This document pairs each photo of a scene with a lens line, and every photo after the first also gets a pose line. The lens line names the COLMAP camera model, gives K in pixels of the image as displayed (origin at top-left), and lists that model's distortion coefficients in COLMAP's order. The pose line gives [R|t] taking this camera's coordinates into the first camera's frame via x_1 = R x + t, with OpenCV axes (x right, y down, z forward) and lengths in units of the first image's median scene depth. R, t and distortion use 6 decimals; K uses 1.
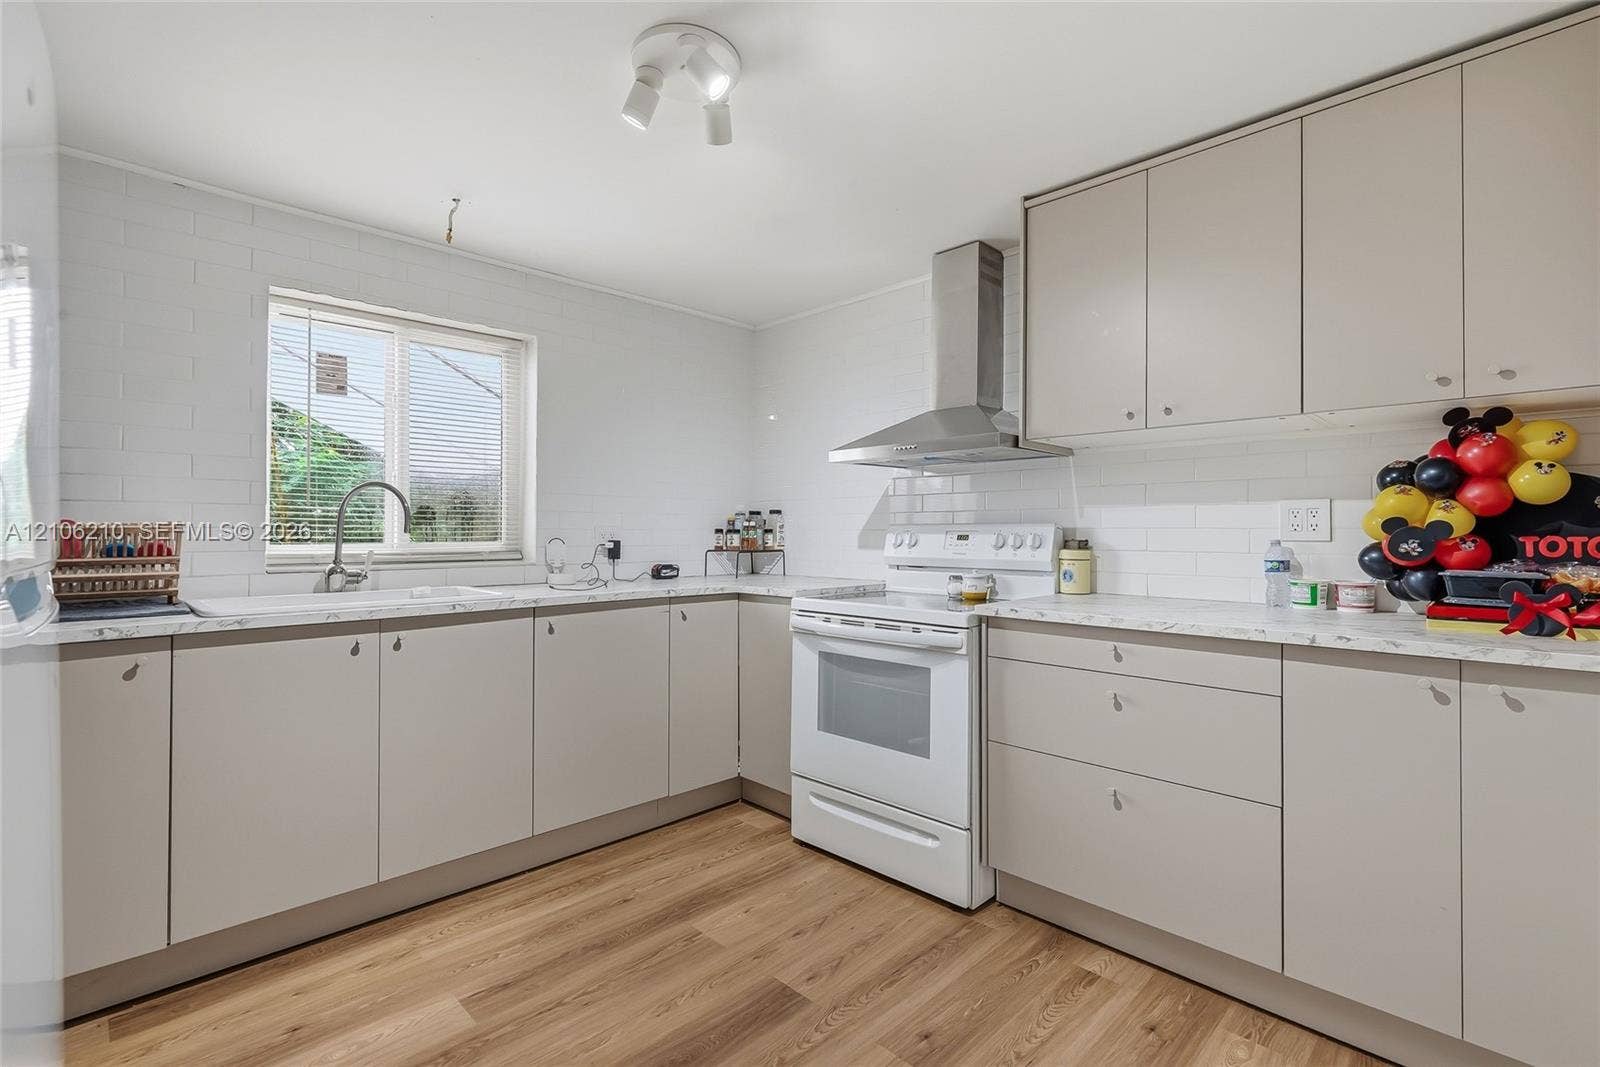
lens RADIAL K [[722.6, 0, 799.5], [0, 722.6, 527.4], [0, 0, 1]] dist [0.004708, -0.003902]
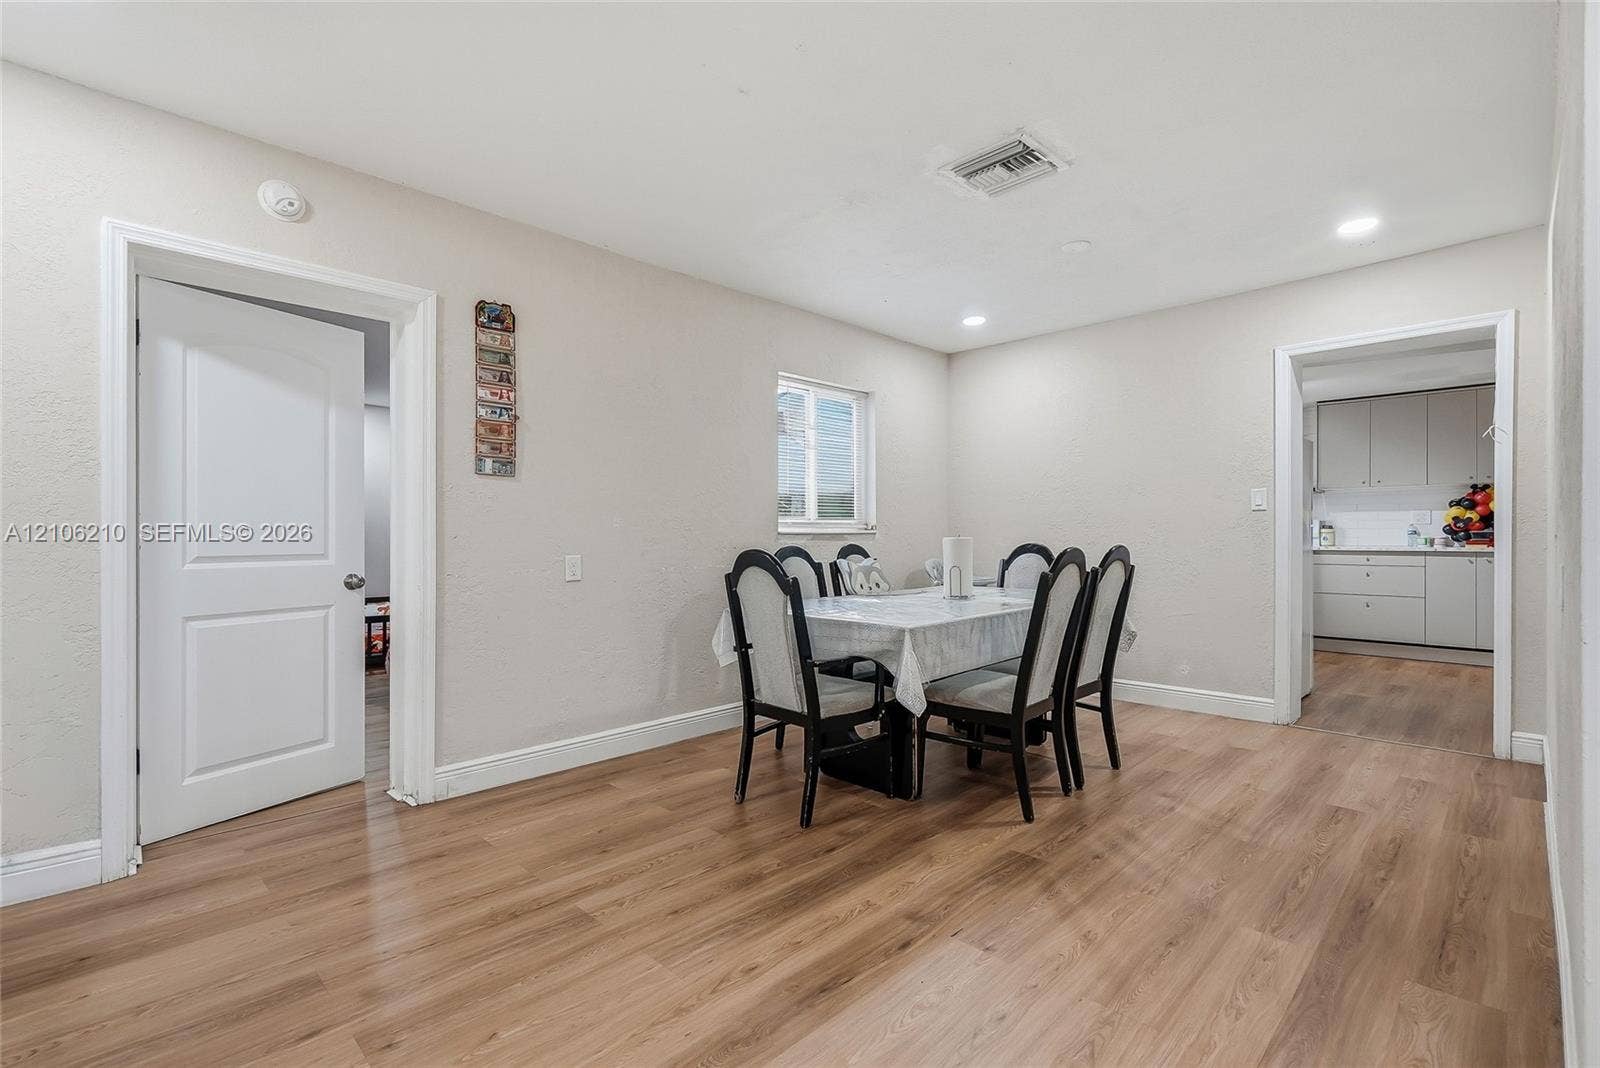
lens RADIAL K [[722.6, 0, 810.0], [0, 722.6, 537.0], [0, 0, 1]] dist [0.004708, -0.003902]
pose [[0.999793, 0.000232, 0.020359, -1.683878], [-0.000474, 0.999929, 0.011906, 0.033722], [-0.020355, -0.011913, 0.999722, -1.725275]]
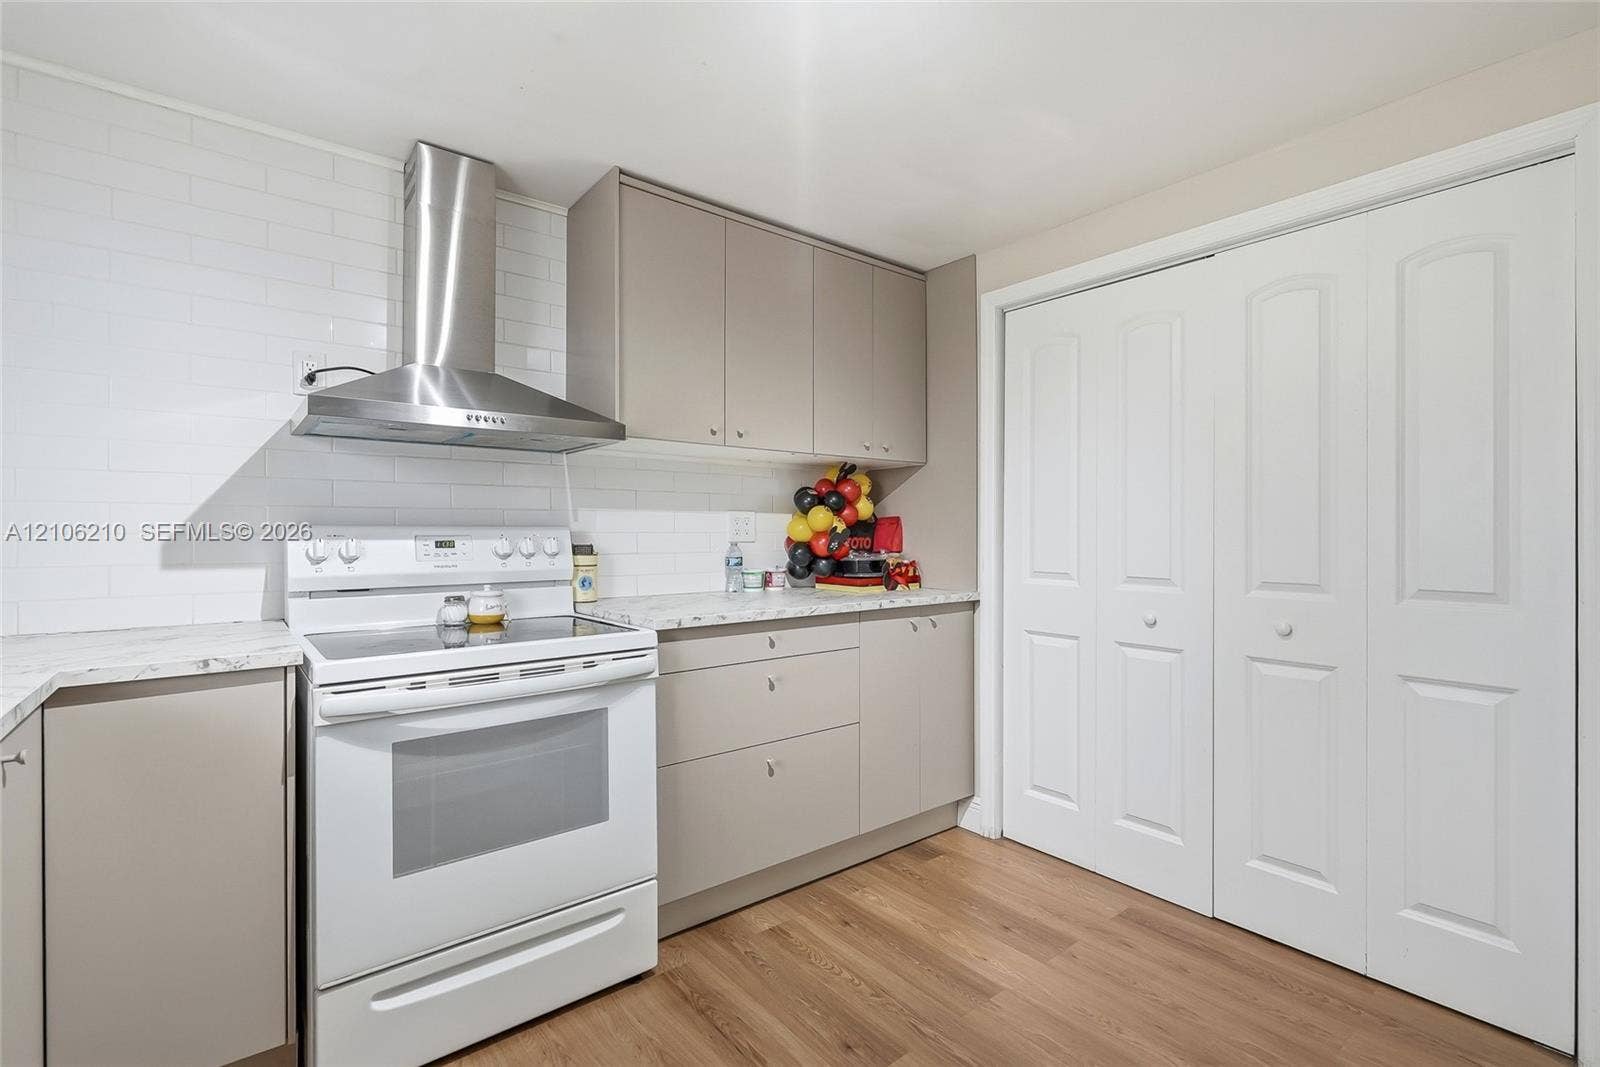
lens RADIAL K [[722.6, 0, 802.2], [0, 722.6, 532.8], [0, 0, 1]] dist [0.004708, -0.003902]
pose [[0.112984, -0.003500, 0.993591, -0.570579], [-0.005895, 0.999974, 0.004193, -0.004263], [-0.993579, -0.006331, 0.112961, 0.668691]]
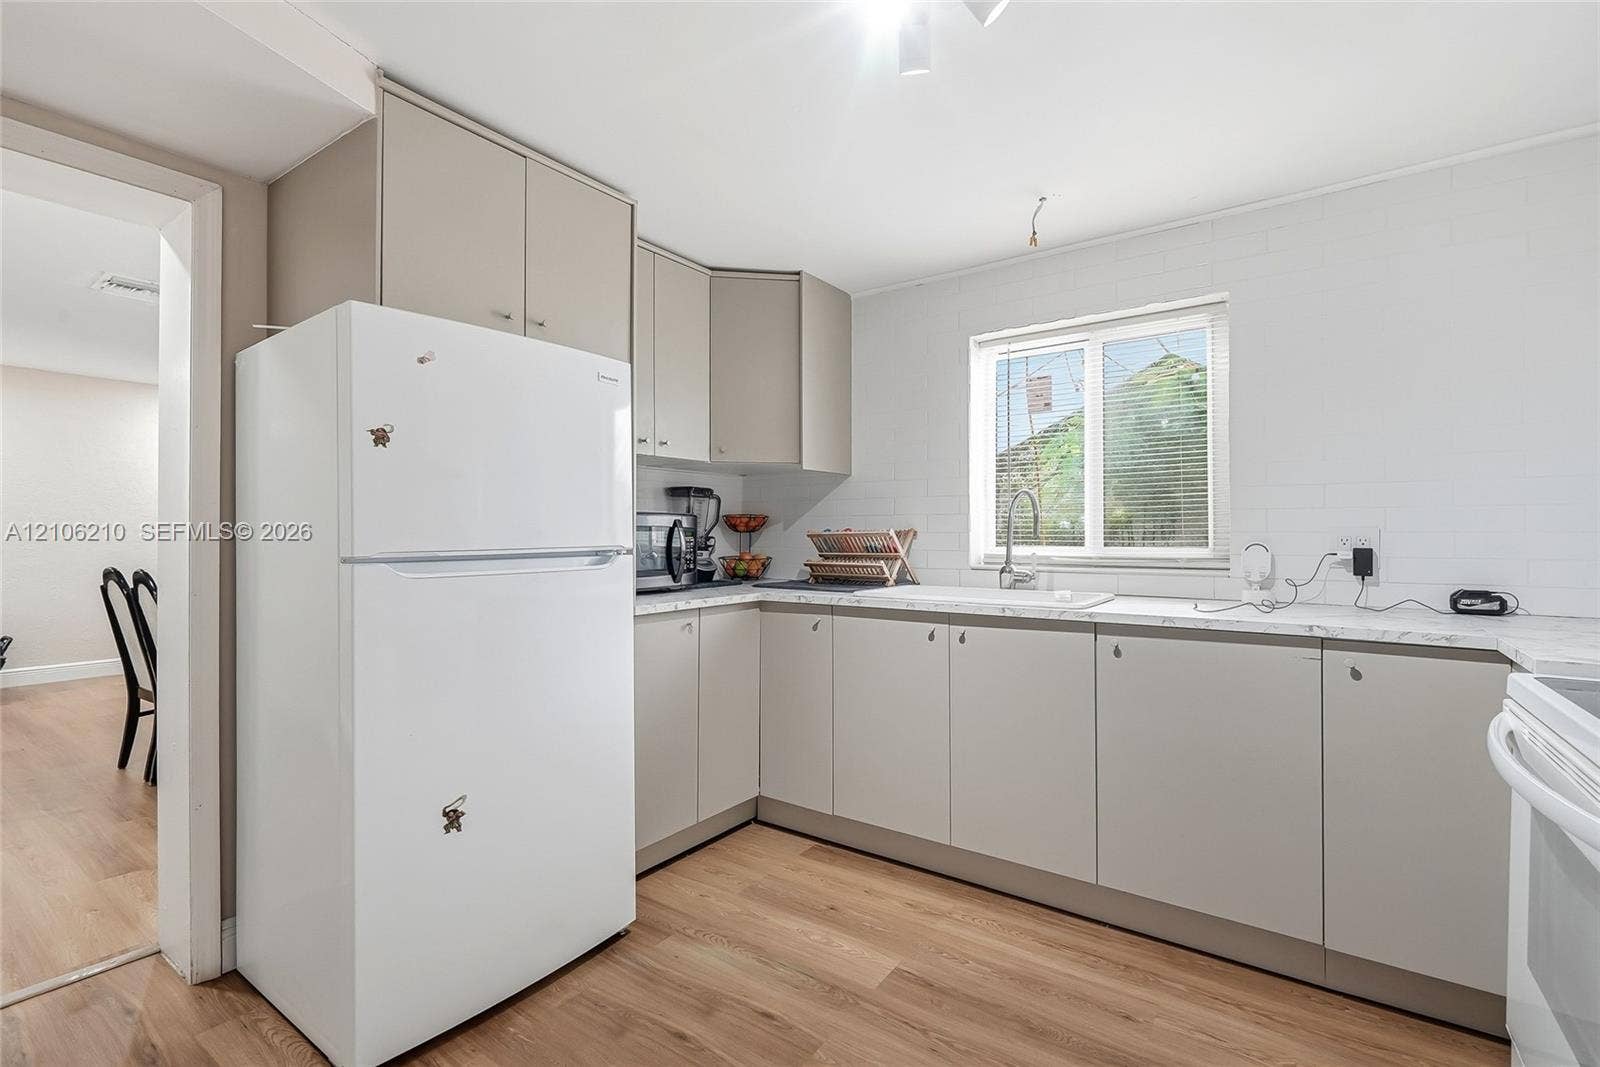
lens RADIAL K [[722.6, 0, 806.0], [0, 722.6, 529.8], [0, 0, 1]] dist [0.004708, -0.003902]
pose [[0.179772, -0.007845, -0.983677, 0.439746], [0.007367, 0.999951, -0.006629, 0.001952], [0.983681, -0.006055, 0.179821, 0.510784]]
